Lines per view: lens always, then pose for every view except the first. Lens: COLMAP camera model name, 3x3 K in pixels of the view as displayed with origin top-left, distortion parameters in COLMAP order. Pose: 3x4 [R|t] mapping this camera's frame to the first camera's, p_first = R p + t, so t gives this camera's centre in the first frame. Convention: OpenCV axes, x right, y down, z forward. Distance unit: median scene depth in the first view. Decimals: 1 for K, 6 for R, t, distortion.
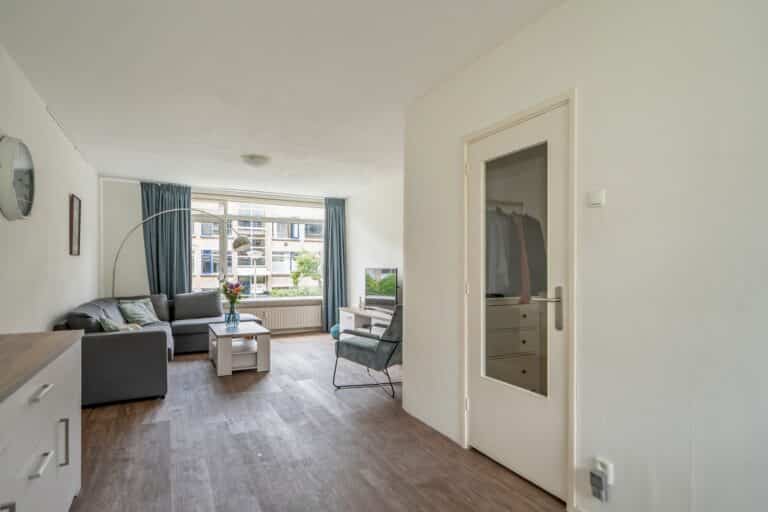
lens RADIAL K [[407.2, 0, 403.0], [0, 407.2, 264.6], [0, 0, 1]] dist [0.000264, -0.000360]
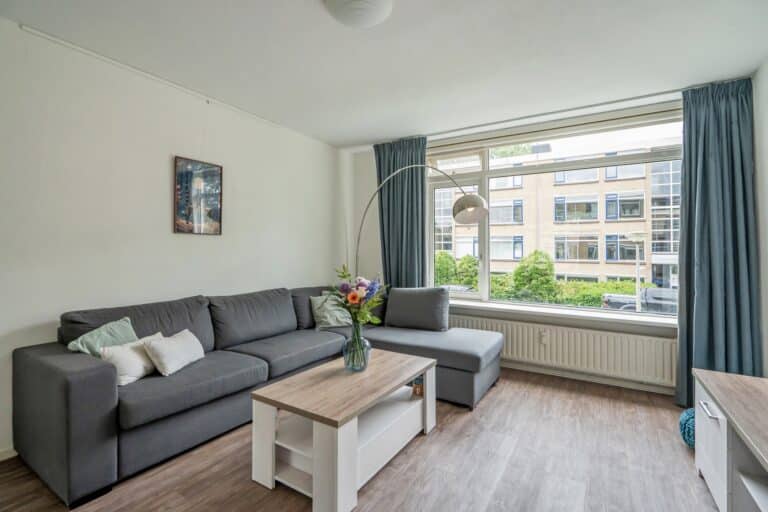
lens RADIAL K [[354.0, 0, 385.1], [0, 354.0, 248.0], [0, 0, 1]] dist [-0.012481, 0.000061]
pose [[0.456798, -0.004278, -0.889560, -0.011796], [-0.004010, 0.999968, -0.006868, 0.005533], [0.889561, 0.006704, 0.456767, 0.673927]]
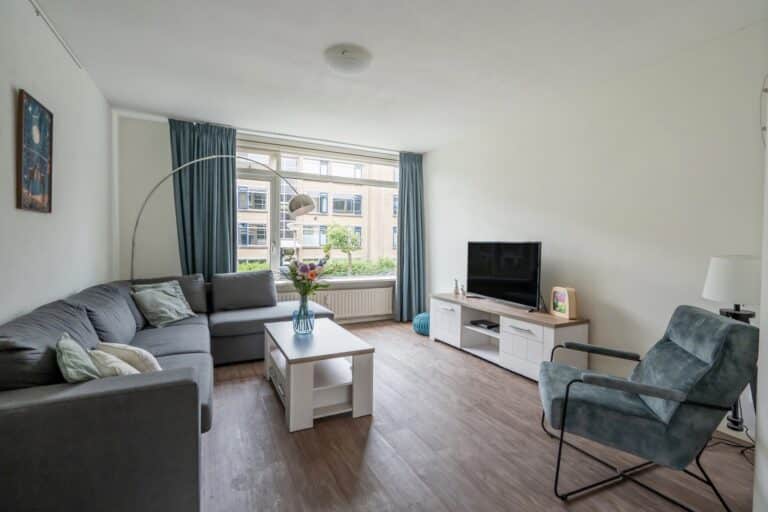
lens RADIAL K [[359.0, 0, 387.6], [0, 359.0, 242.9], [0, 0, 1]] dist [0.001897, 0.000561]
pose [[0.998247, 0.009536, -0.058405, -0.209307], [-0.008890, 0.999896, 0.011312, 0.006126], [0.058507, -0.010773, 0.998229, 0.368834]]
